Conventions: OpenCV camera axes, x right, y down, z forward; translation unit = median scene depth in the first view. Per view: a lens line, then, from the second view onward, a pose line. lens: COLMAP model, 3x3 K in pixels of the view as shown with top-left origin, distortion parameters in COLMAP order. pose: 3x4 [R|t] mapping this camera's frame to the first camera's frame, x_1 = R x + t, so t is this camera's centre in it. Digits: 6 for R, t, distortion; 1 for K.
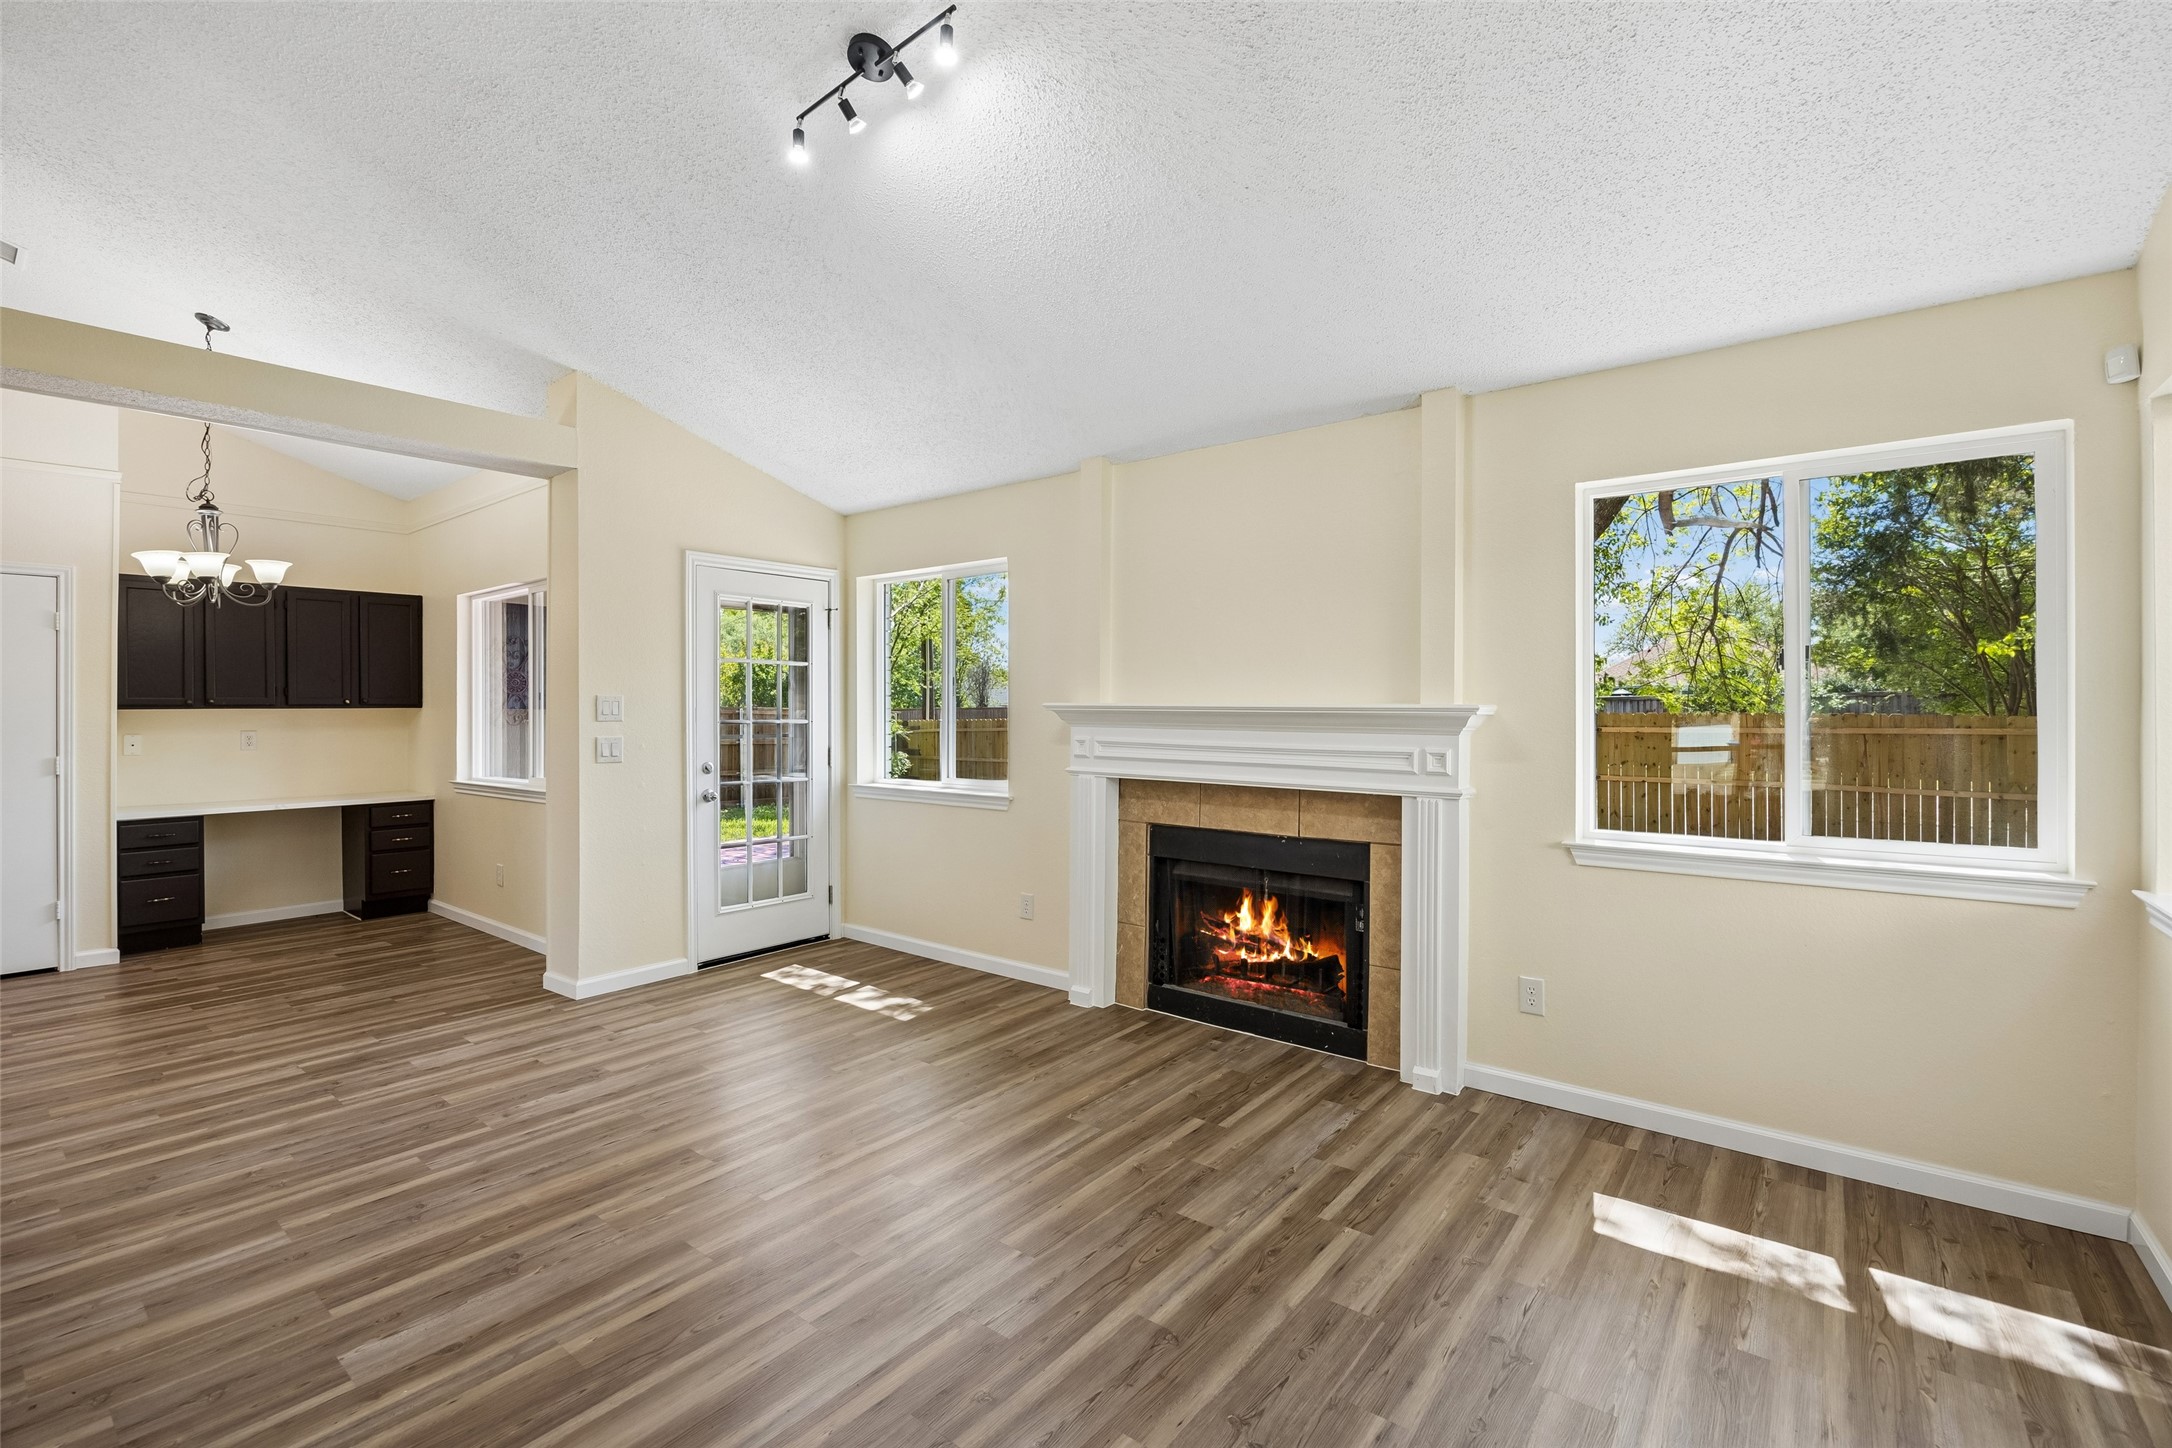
lens RADIAL K [[961.5, 0, 1090.7], [0, 961.5, 708.3], [0, 0, 1]] dist [-0.015156, 0.000861]
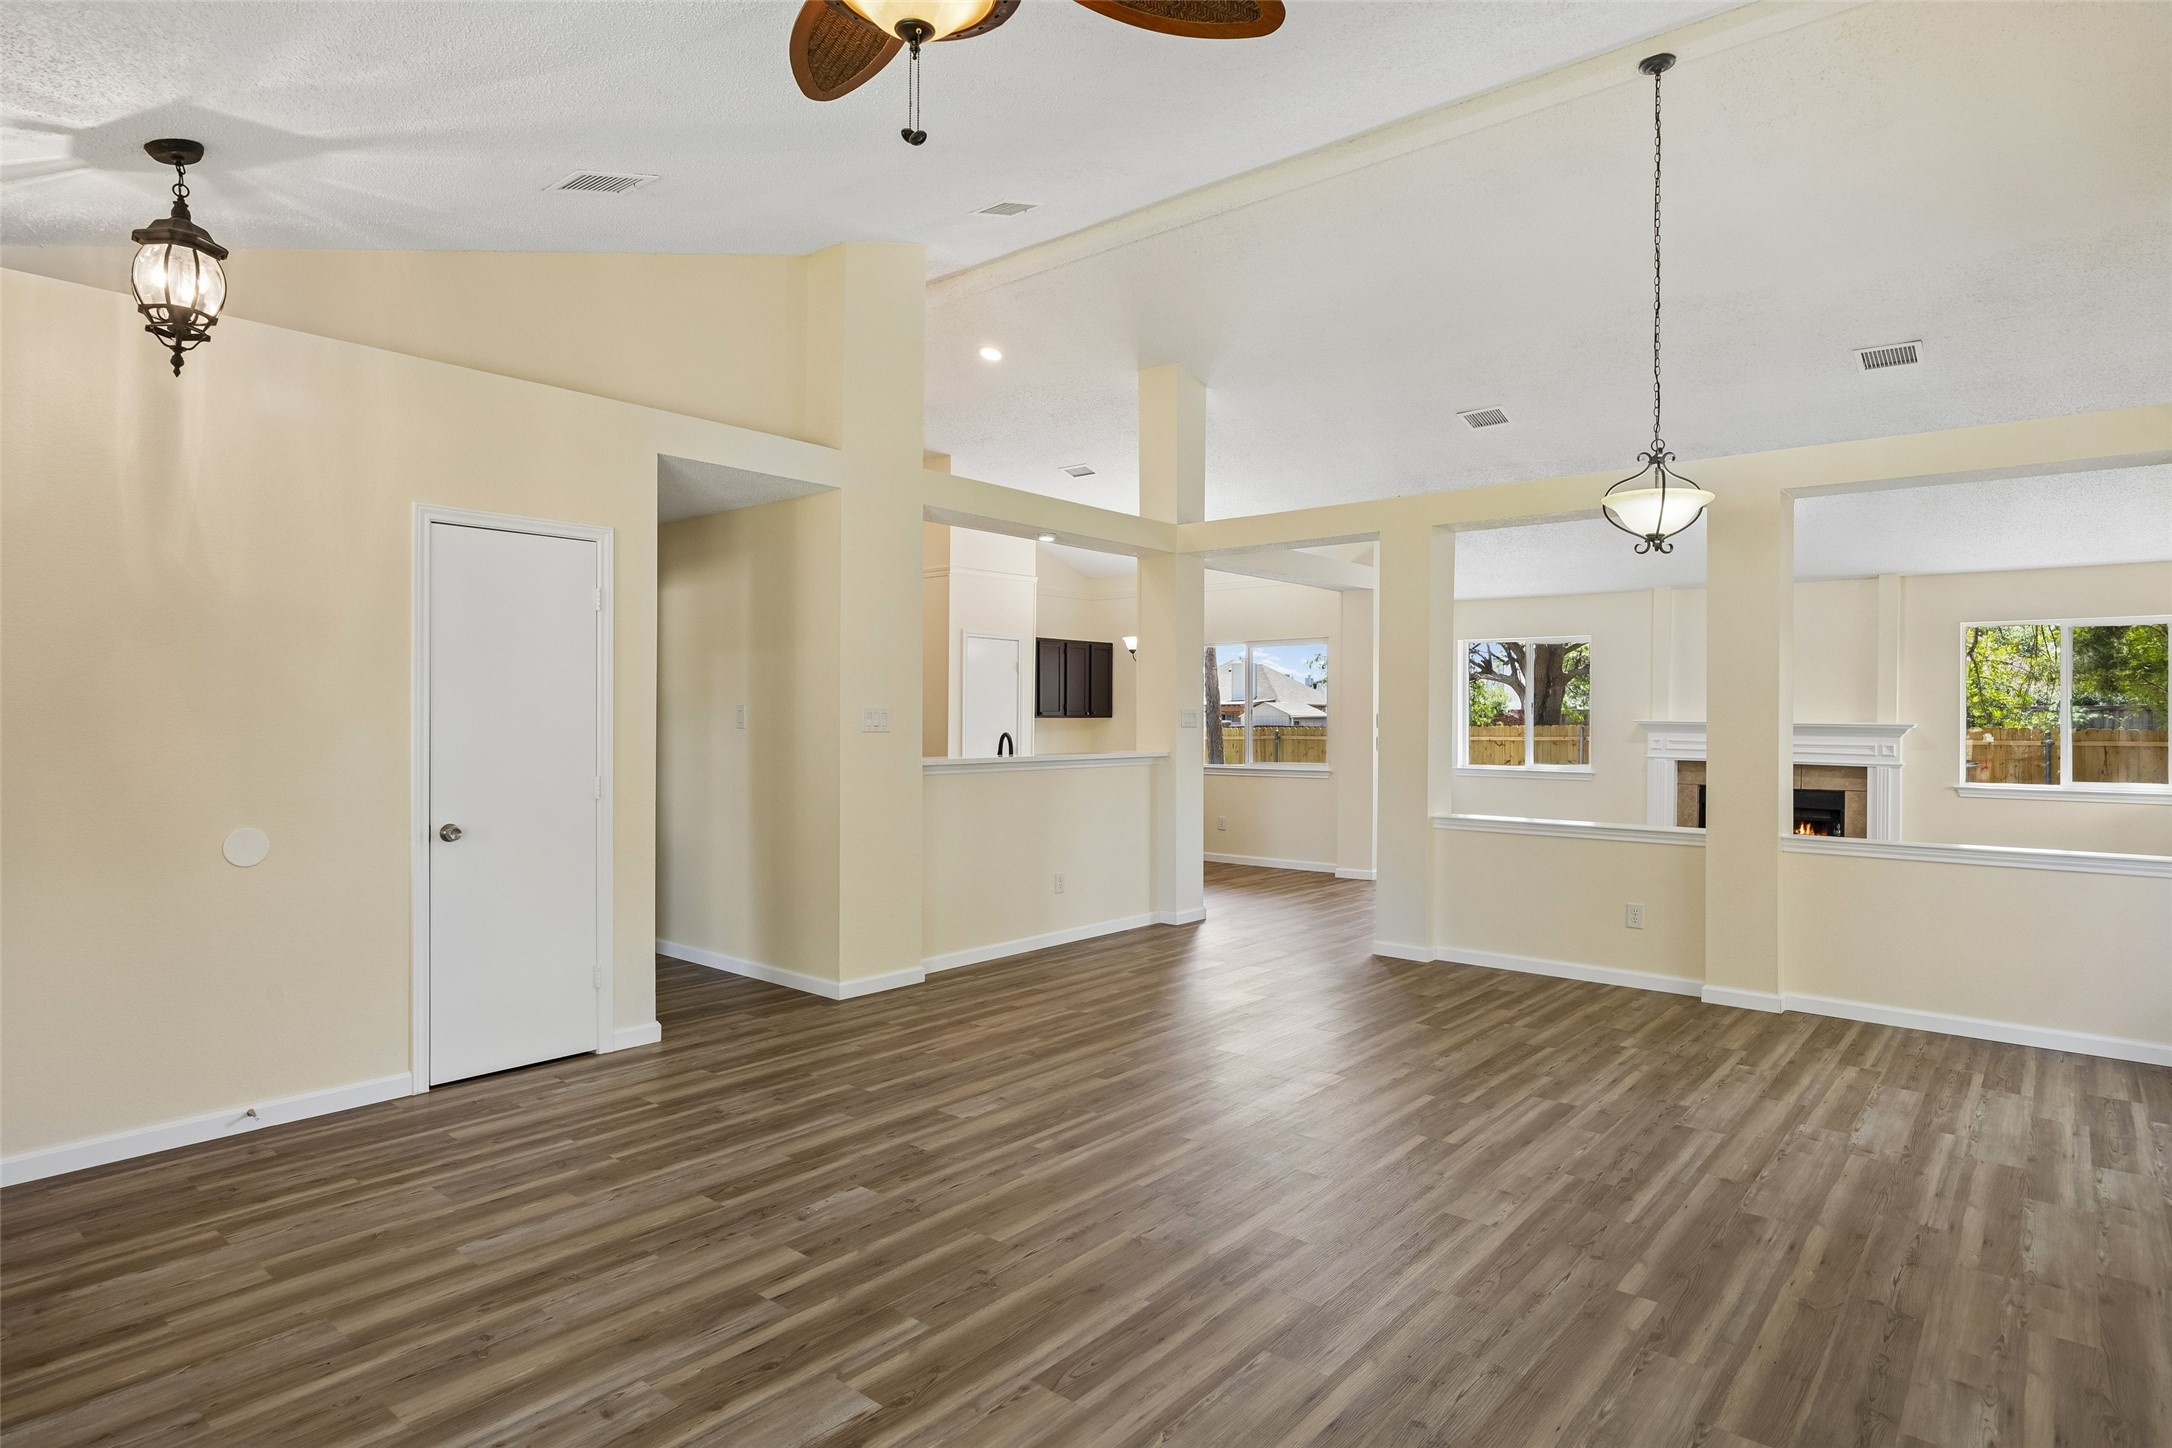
lens RADIAL K [[1144.6, 0, 1089.2], [0, 1144.6, 719.5], [0, 0, 1]] dist [-0.015484, 0.000529]
pose [[0.999702, 0.008321, -0.022932, -1.112474], [-0.008295, 0.999965, 0.001249, 0.000250], [0.022942, -0.001058, 0.999736, -1.277665]]
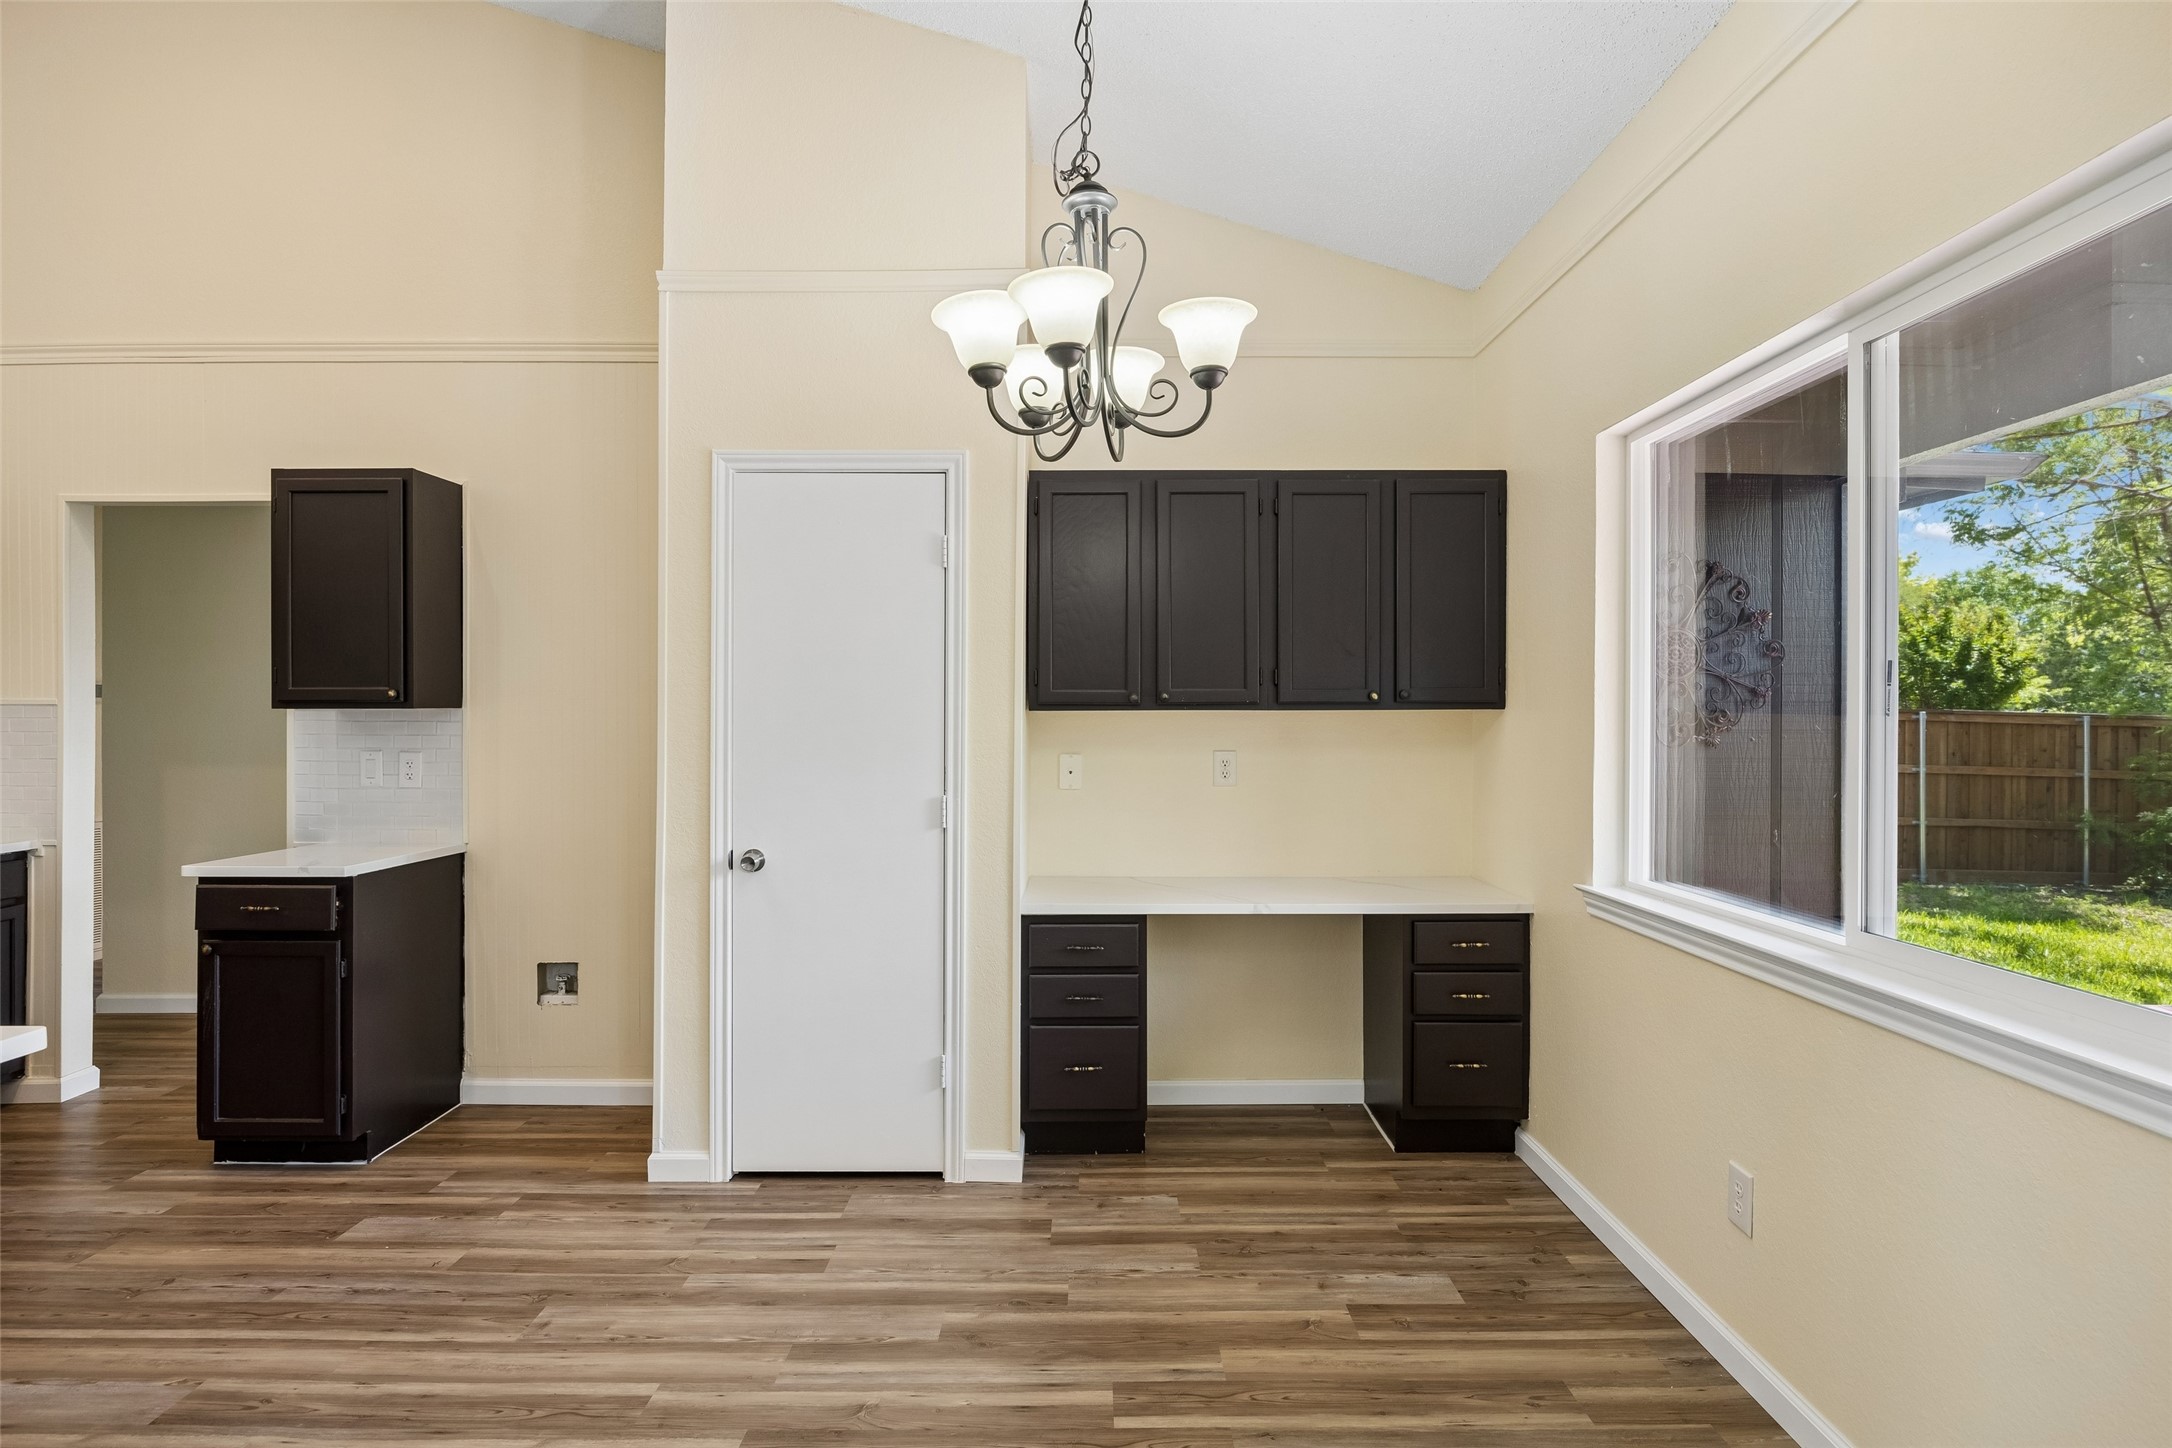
lens RADIAL K [[1144.6, 0, 1099.8], [0, 1144.6, 741.4], [0, 0, 1]] dist [-0.015484, 0.000529]
pose [[0.629741, 0.021037, -0.776520, -0.566855], [-0.000942, 0.999653, 0.026318, 0.001496], [0.776805, -0.015842, 0.629542, 0.715561]]
